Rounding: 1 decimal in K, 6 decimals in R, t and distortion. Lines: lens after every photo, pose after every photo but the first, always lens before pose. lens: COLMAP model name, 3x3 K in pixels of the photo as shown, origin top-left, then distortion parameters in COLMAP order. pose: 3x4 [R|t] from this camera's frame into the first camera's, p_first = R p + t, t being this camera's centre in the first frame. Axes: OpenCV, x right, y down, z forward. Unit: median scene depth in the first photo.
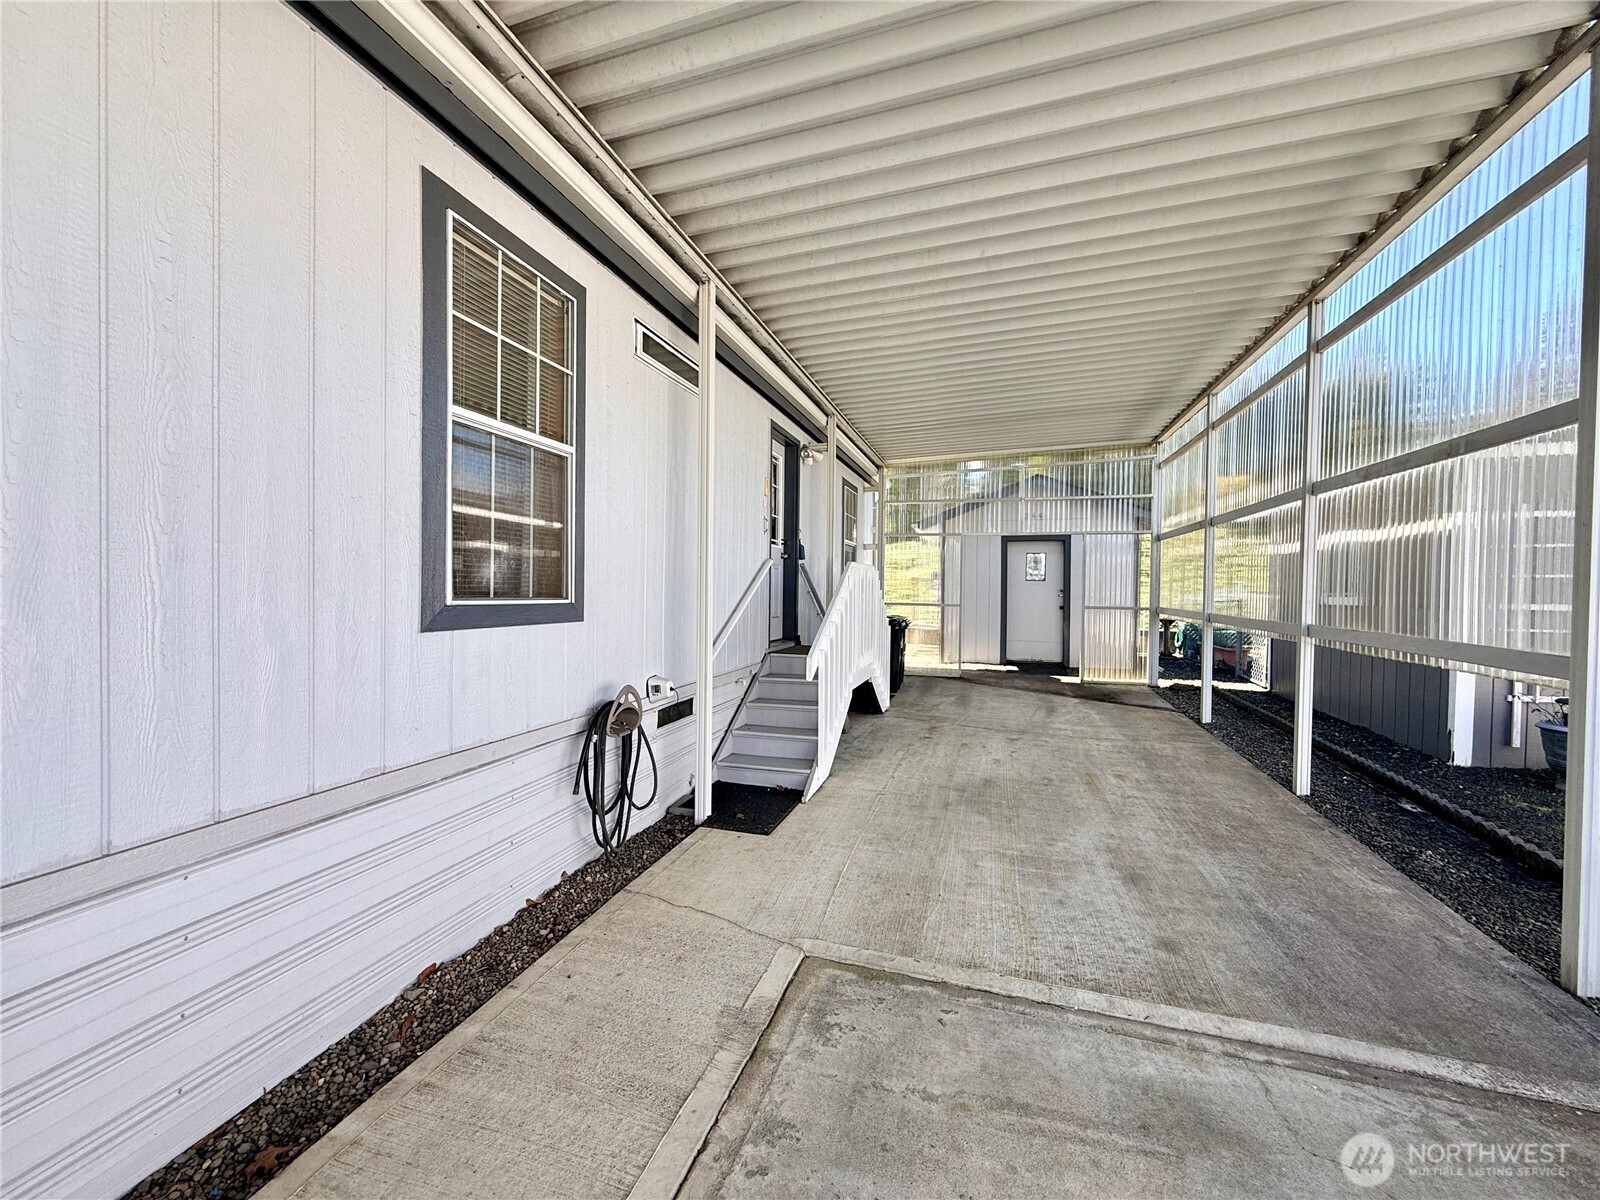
lens RADIAL K [[637.7, 0, 793.6], [0, 637.7, 598.0], [0, 0, 1]] dist [-0.002017, 0.000123]
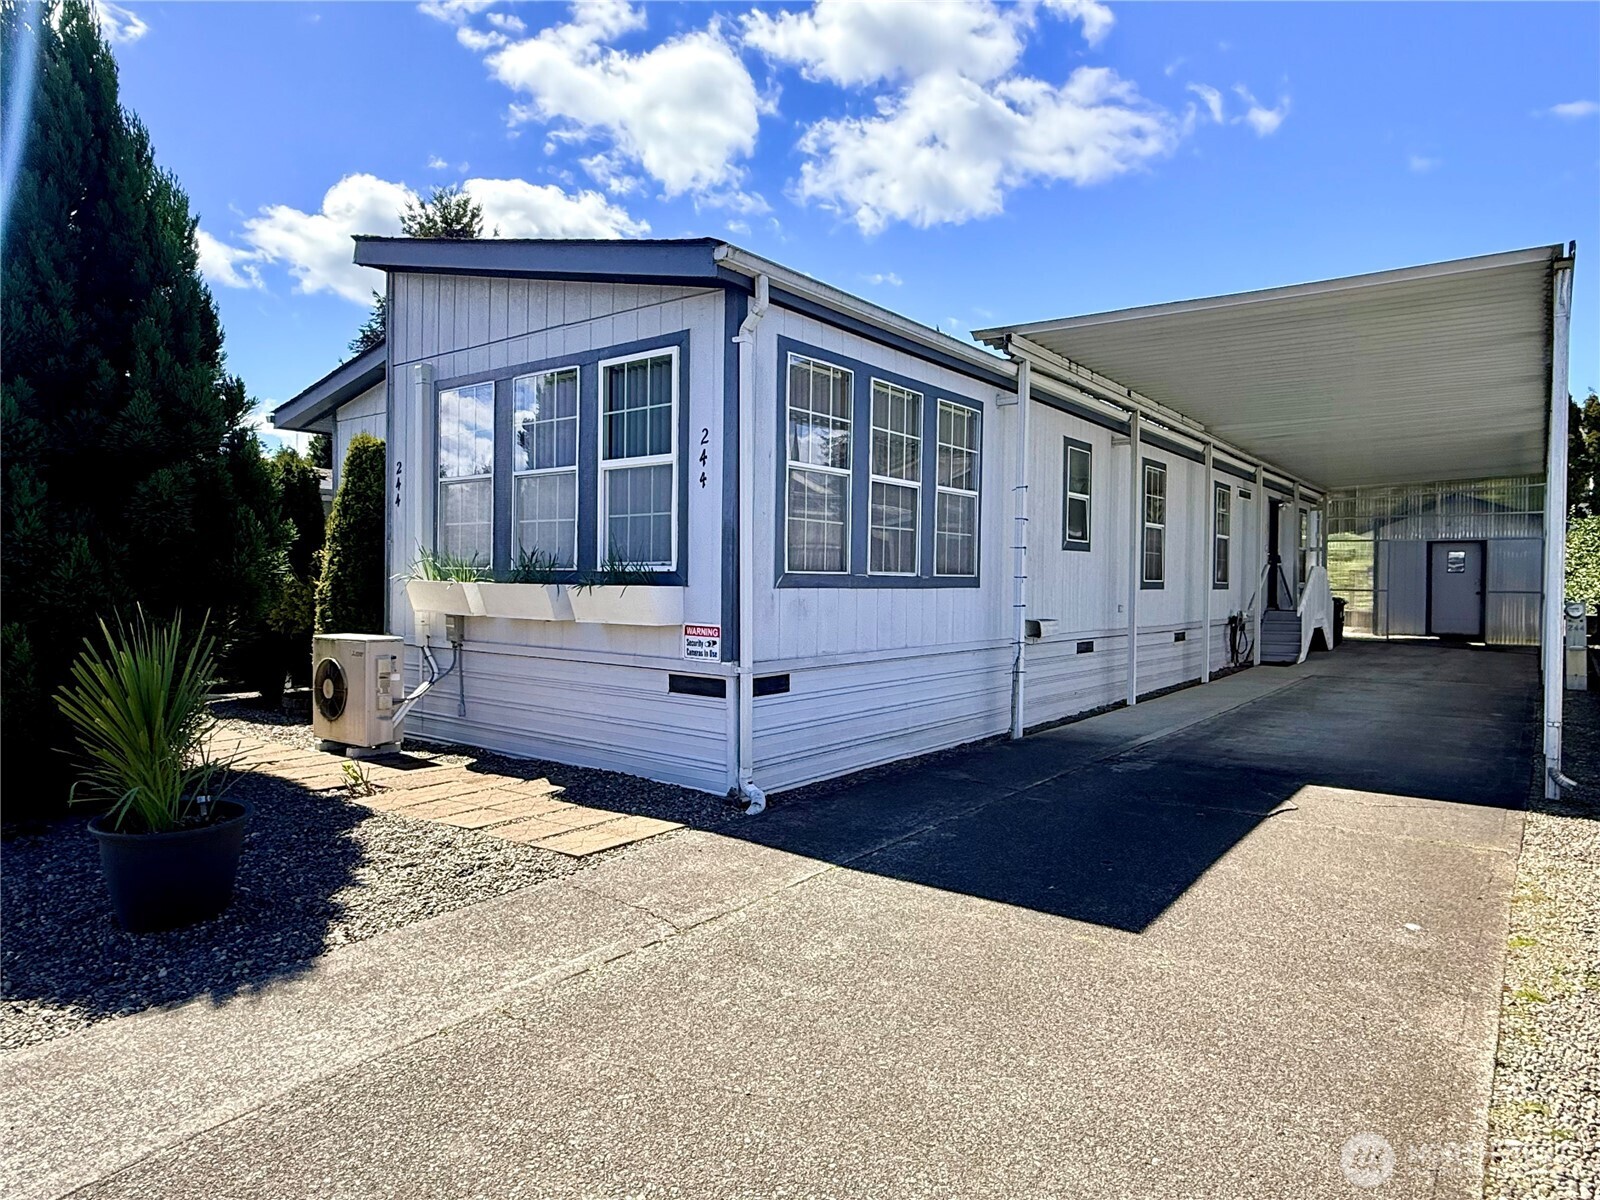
lens RADIAL K [[982.9, 0, 803.7], [0, 982.9, 605.5], [0, 0, 1]] dist [-0.003638, 0.000040]
pose [[0.946231, 0.001682, -0.323487, -0.250379], [-0.000386, 0.999992, 0.004071, 0.034702], [0.323491, -0.003727, 0.946224, -1.424963]]
